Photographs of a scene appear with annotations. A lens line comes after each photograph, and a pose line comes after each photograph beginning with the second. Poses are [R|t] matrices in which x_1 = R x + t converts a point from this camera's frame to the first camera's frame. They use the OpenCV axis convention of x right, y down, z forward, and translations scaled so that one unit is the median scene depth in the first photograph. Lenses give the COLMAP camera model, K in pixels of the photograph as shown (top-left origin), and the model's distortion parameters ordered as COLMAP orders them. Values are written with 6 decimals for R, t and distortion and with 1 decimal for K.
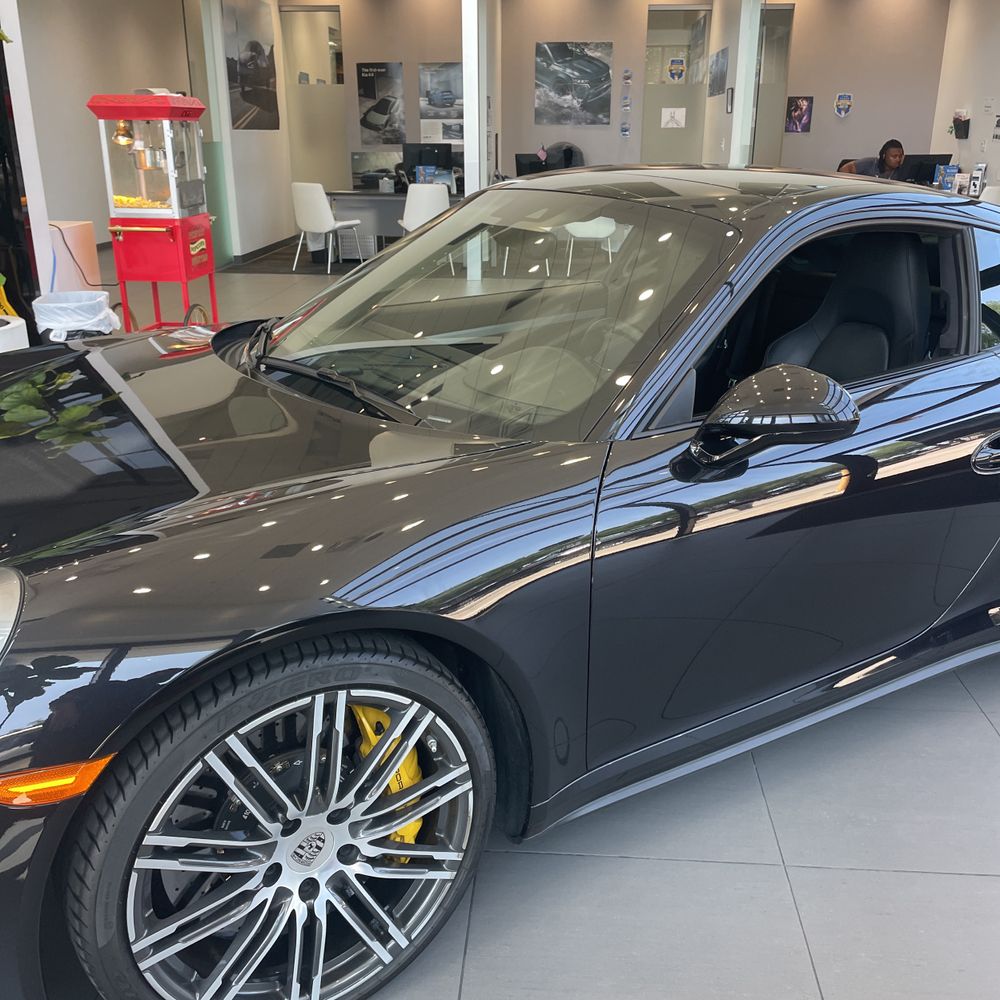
lens RADIAL K [[1017.4, 0, 505.2], [0, 1017.4, 492.4], [0, 0, 1]] dist [0.093094, -0.131674]
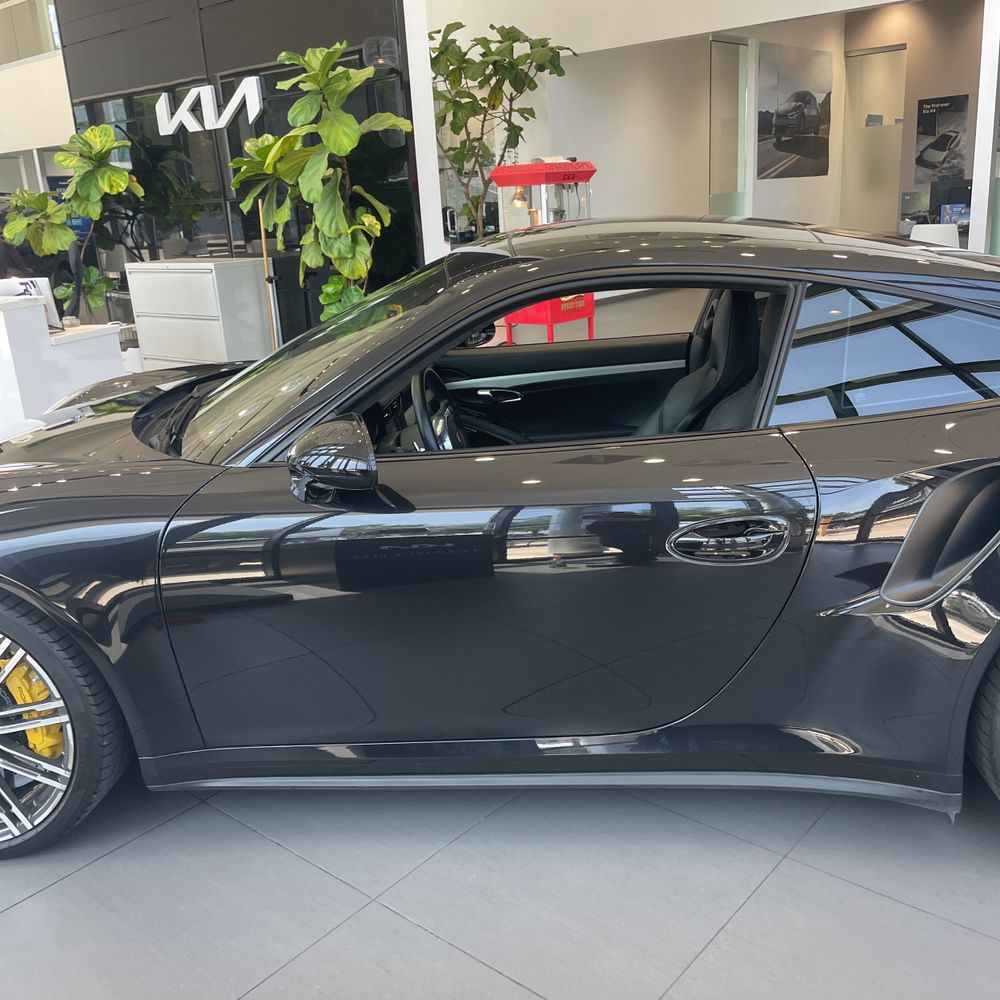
lens RADIAL K [[1017.4, 0, 505.2], [0, 1017.4, 492.4], [0, 0, 1]] dist [0.093094, -0.131674]
pose [[0.807725, 0.119408, -0.577340, 0.160565], [-0.142198, 0.989821, 0.005778, -0.011030], [0.572153, 0.077430, 0.816484, 0.035454]]
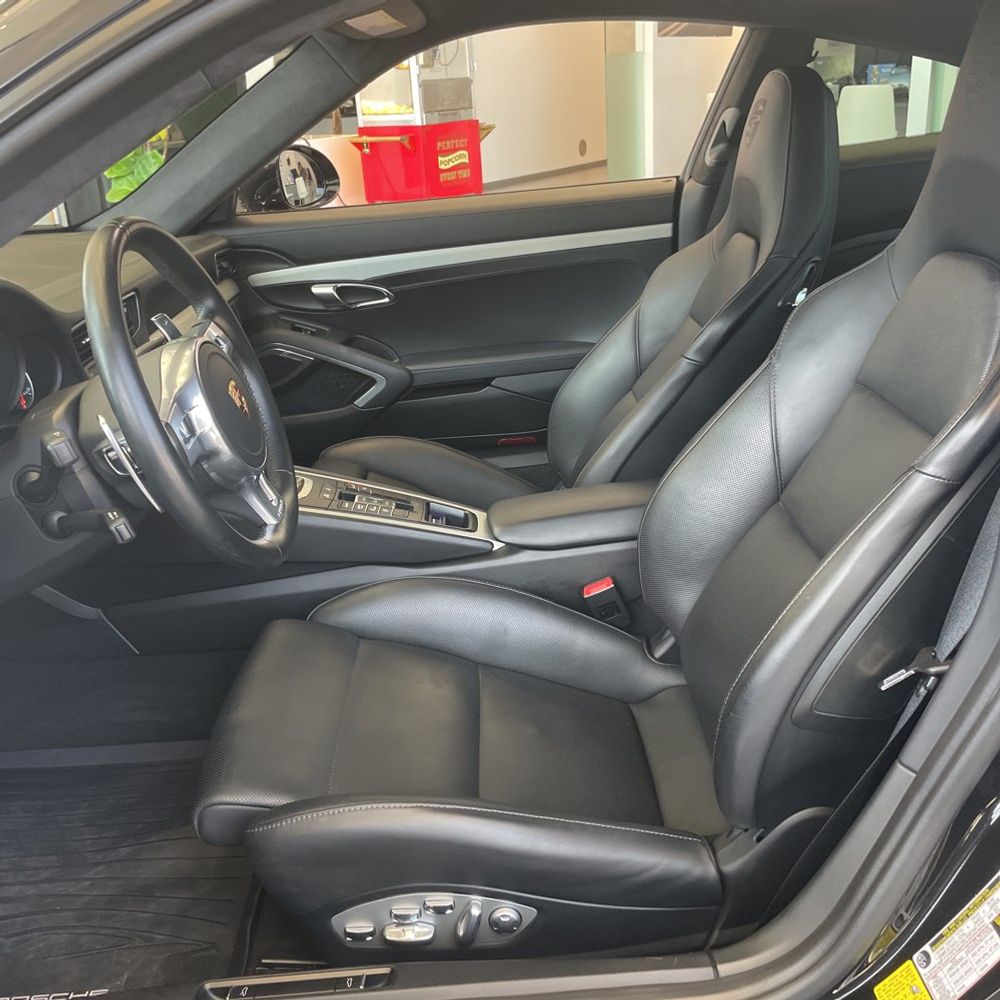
lens RADIAL K [[1037.4, 0, 514.6], [0, 1037.4, 505.9], [0, 0, 1]] dist [0.207114, -0.548348]
pose [[0.878097, 0.134139, -0.459296, 0.092963], [-0.106187, 0.990594, 0.086296, -0.020220], [0.466552, -0.027005, 0.884082, 0.132517]]
